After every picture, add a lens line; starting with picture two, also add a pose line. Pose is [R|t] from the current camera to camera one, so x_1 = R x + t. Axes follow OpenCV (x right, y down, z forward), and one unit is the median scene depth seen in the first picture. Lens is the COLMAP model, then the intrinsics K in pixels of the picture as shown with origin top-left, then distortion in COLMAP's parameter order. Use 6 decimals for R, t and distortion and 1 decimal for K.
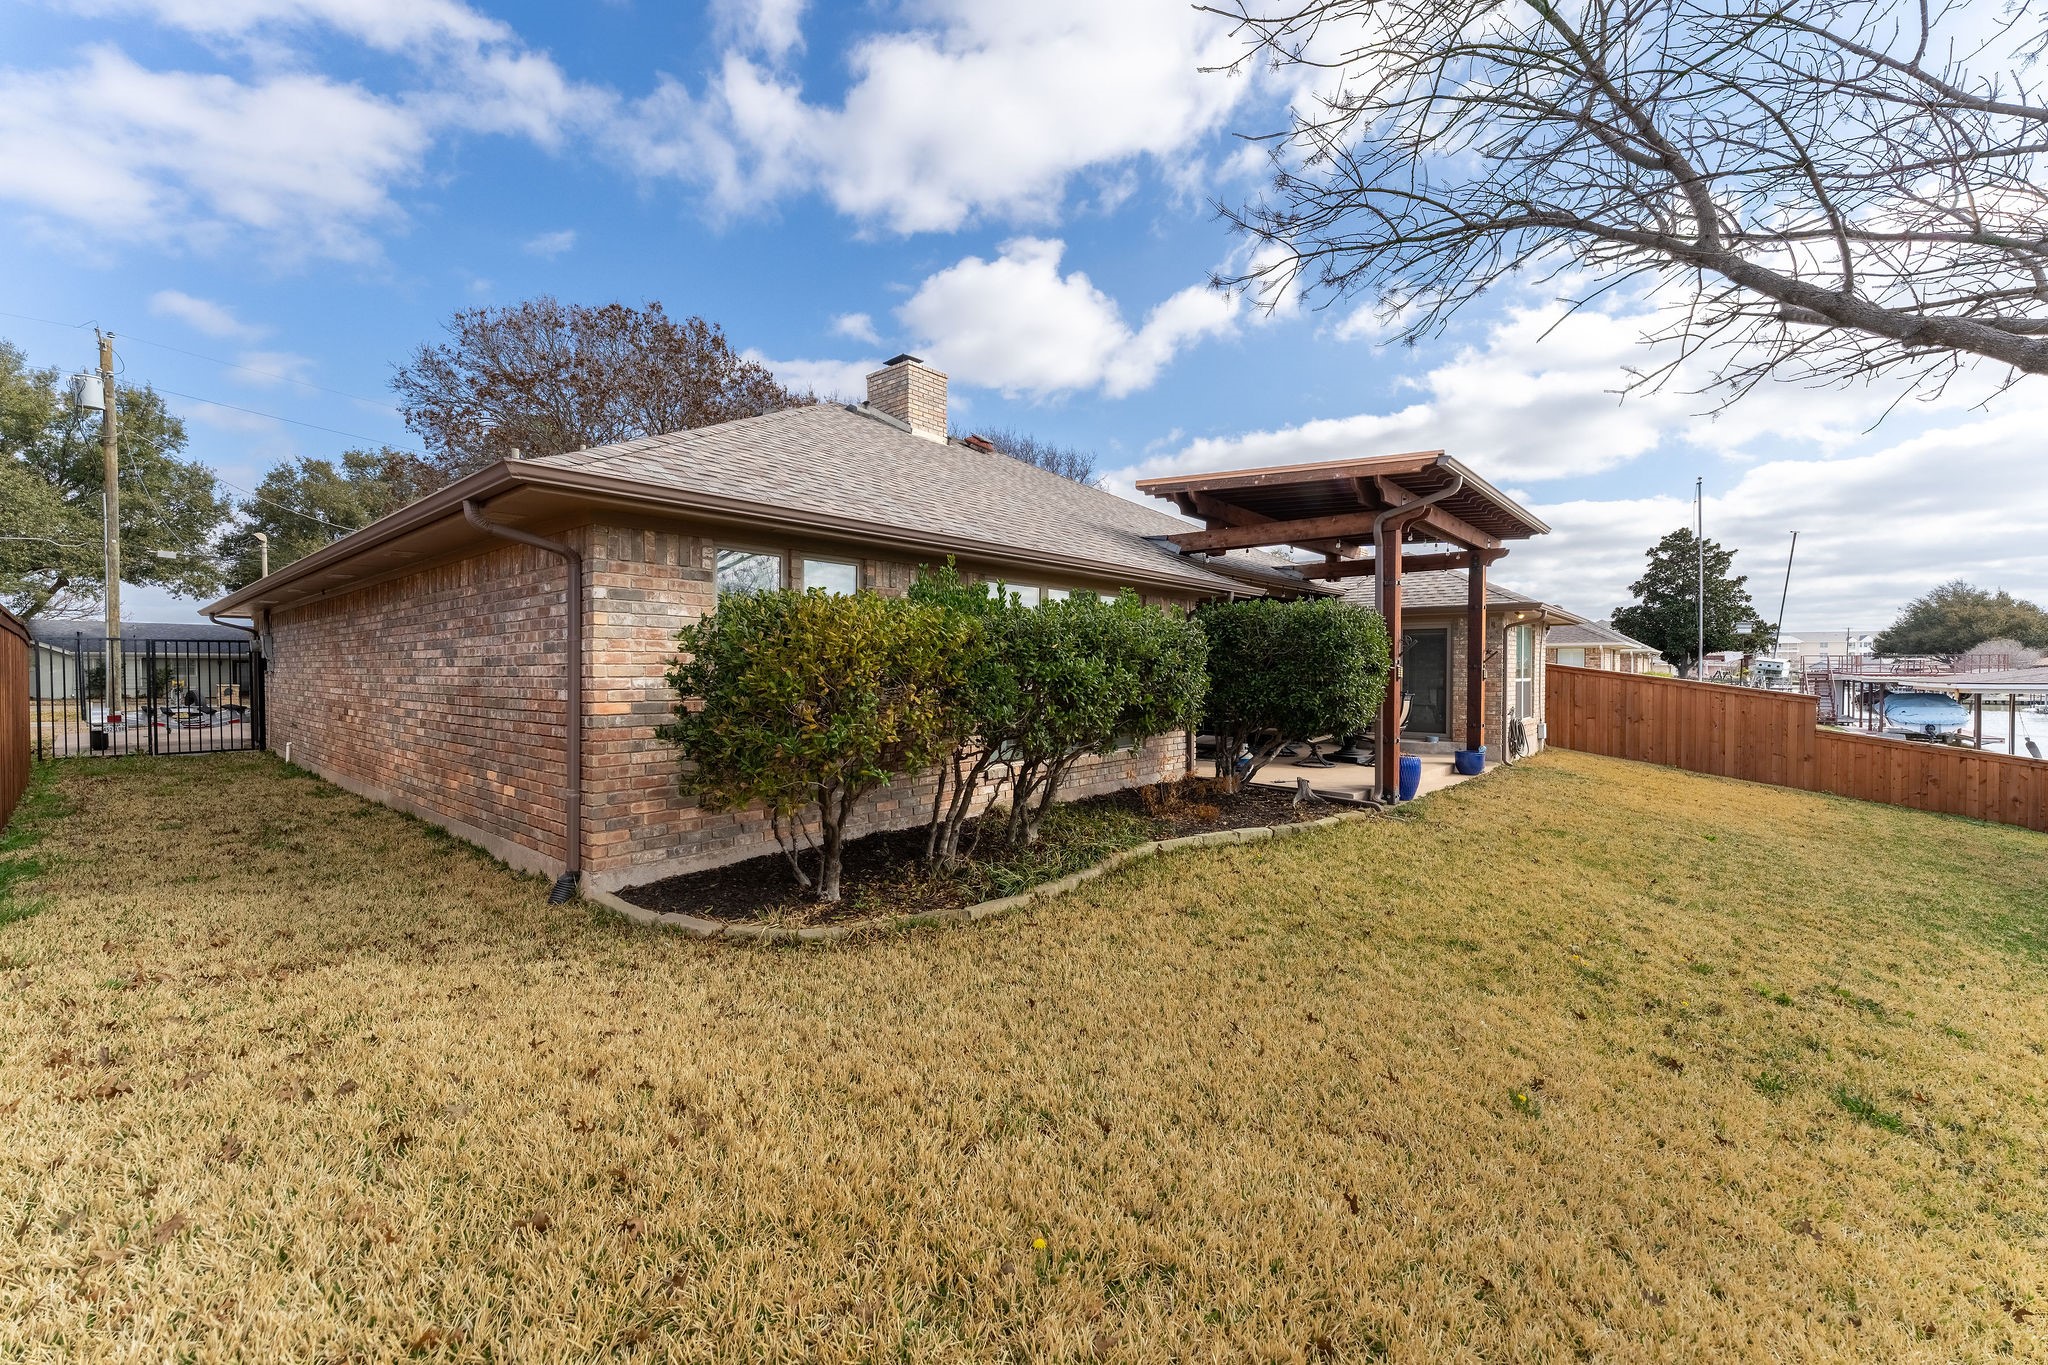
lens RADIAL K [[813.9, 0, 1022.9], [0, 813.9, 686.1], [0, 0, 1]] dist [-0.002293, -0.000482]
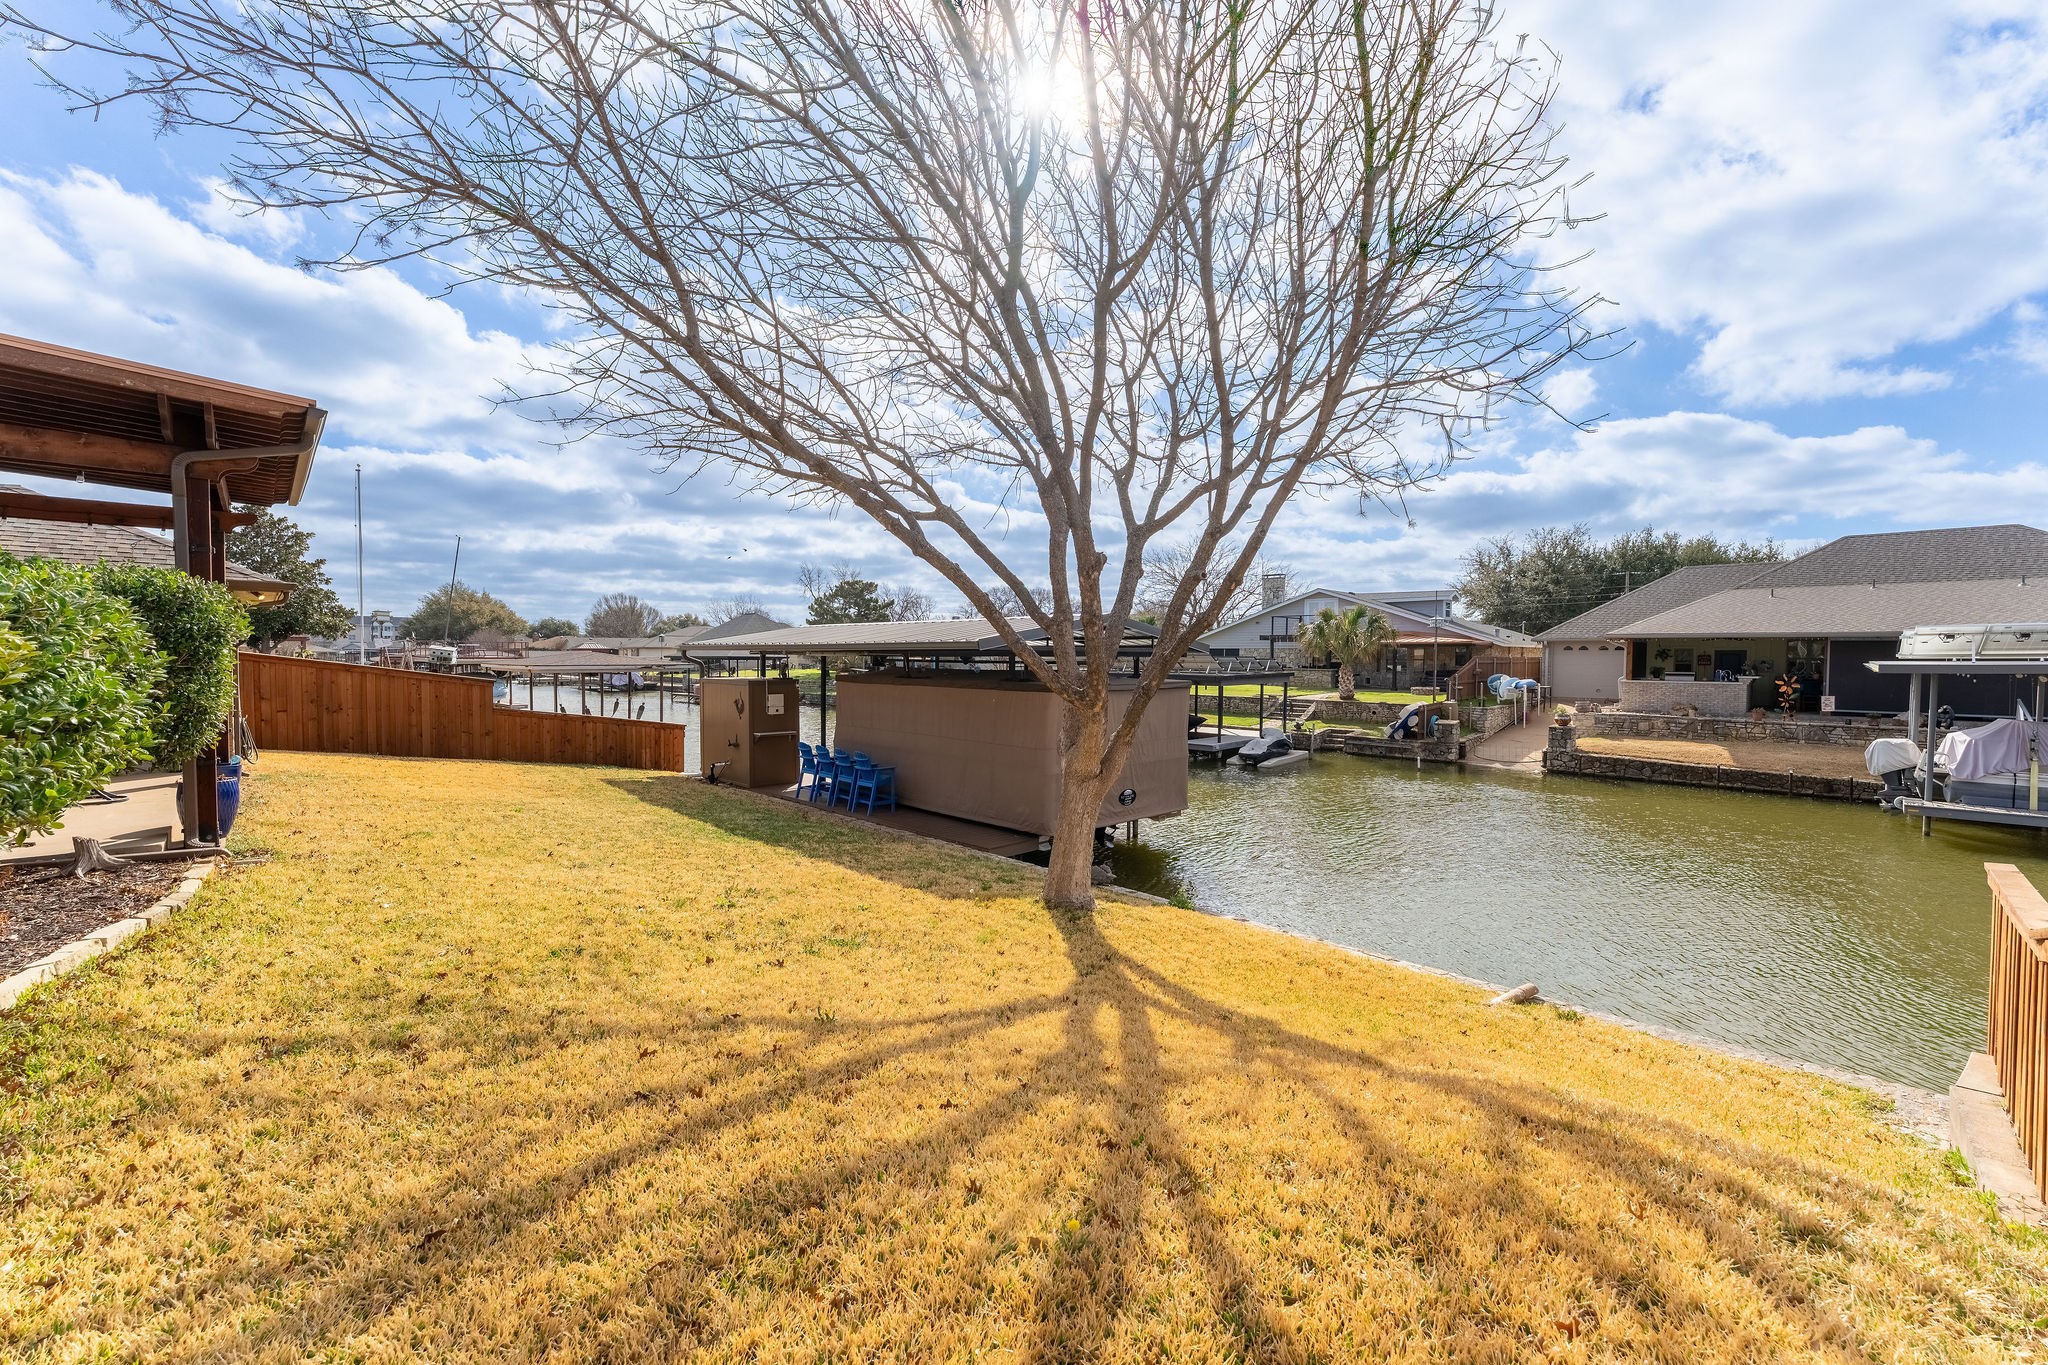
lens RADIAL K [[813.9, 0, 1023.3], [0, 813.9, 670.0], [0, 0, 1]] dist [-0.002293, -0.000482]
pose [[0.095435, -0.018449, 0.995265, -0.126608], [0.013384, 0.999762, 0.017249, -0.011863], [-0.995346, 0.011675, 0.095659, 0.109002]]
